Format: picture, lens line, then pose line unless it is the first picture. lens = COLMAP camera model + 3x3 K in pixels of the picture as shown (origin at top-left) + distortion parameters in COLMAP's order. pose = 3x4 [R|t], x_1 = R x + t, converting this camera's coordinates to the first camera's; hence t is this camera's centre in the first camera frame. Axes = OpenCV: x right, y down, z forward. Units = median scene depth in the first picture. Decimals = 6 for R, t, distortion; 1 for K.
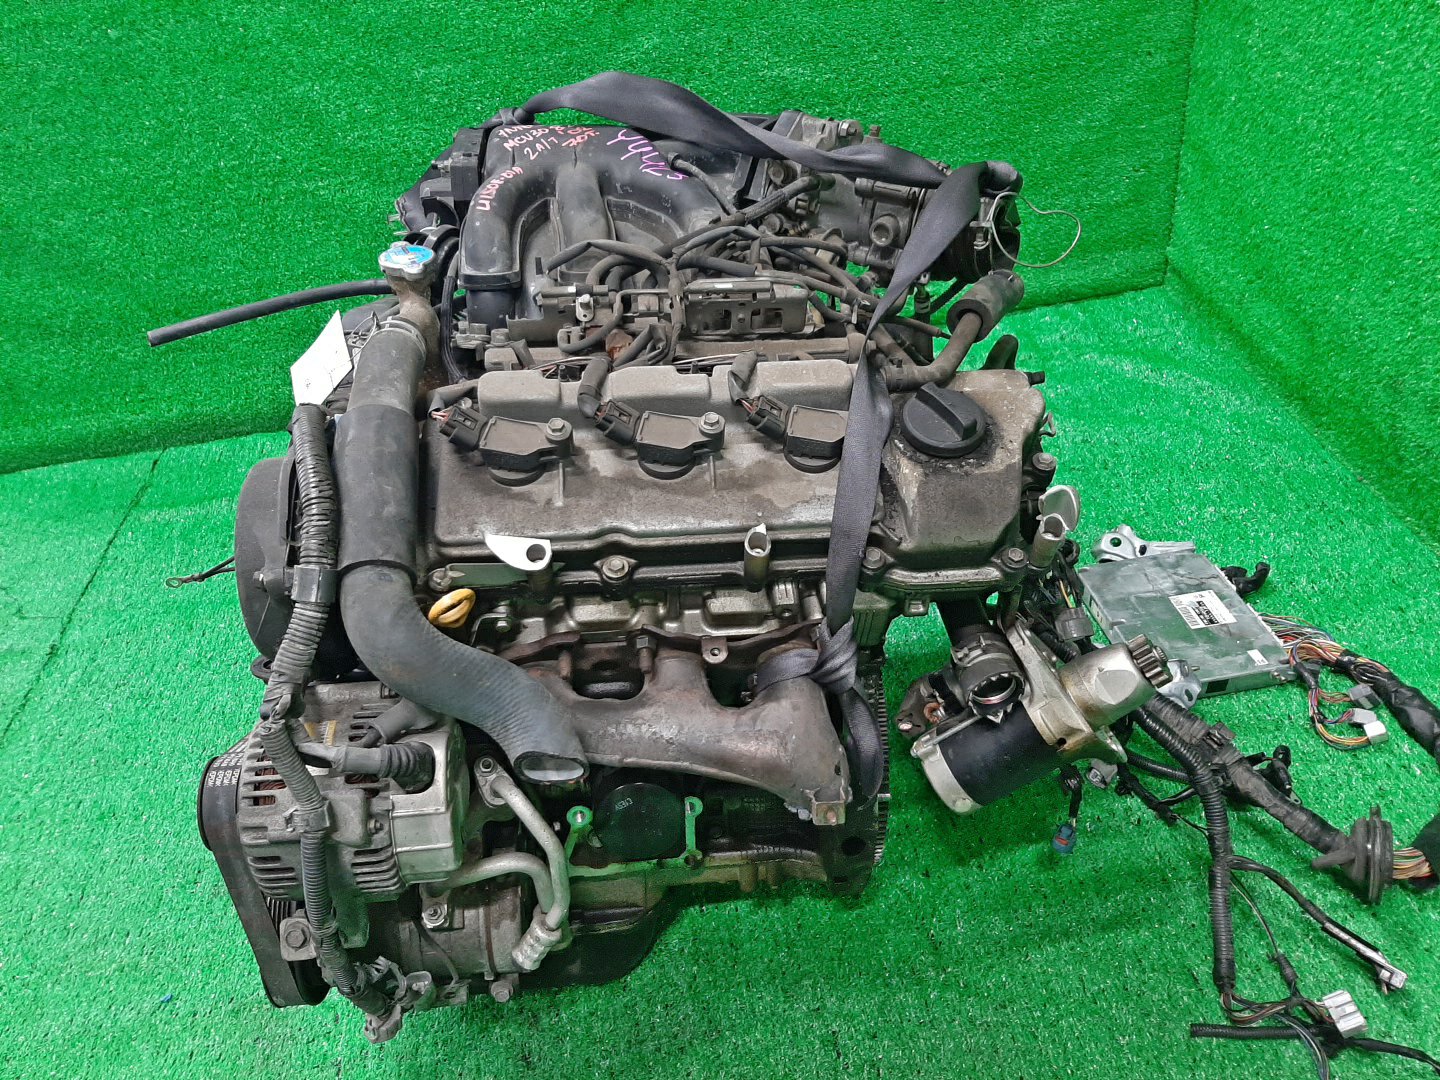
lens RADIAL K [[1147.3, 0, 720.0], [0, 1147.3, 540.0], [0, 0, 1]] dist [0.048503, -0.096256]
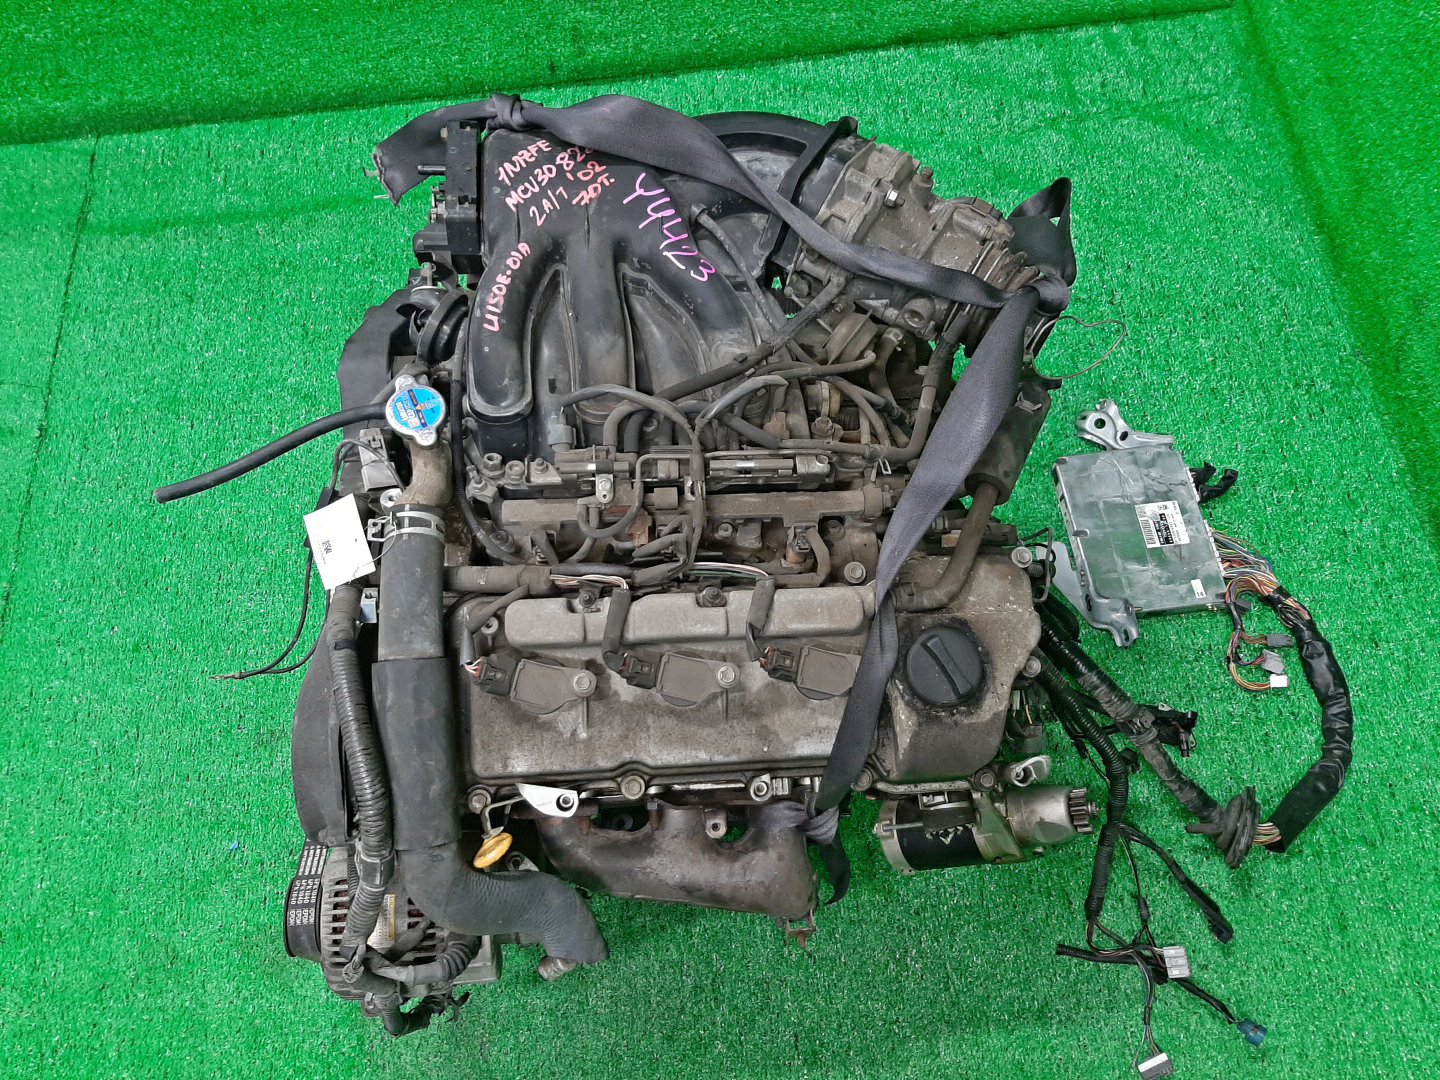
lens RADIAL K [[1147.3, 0, 720.0], [0, 1147.3, 540.0], [0, 0, 1]] dist [0.048503, -0.096256]
pose [[0.997402, 0.048386, 0.053372, -0.060366], [-0.068409, 0.868402, 0.491119, -0.571767], [-0.022585, -0.493494, 0.869456, 0.106127]]
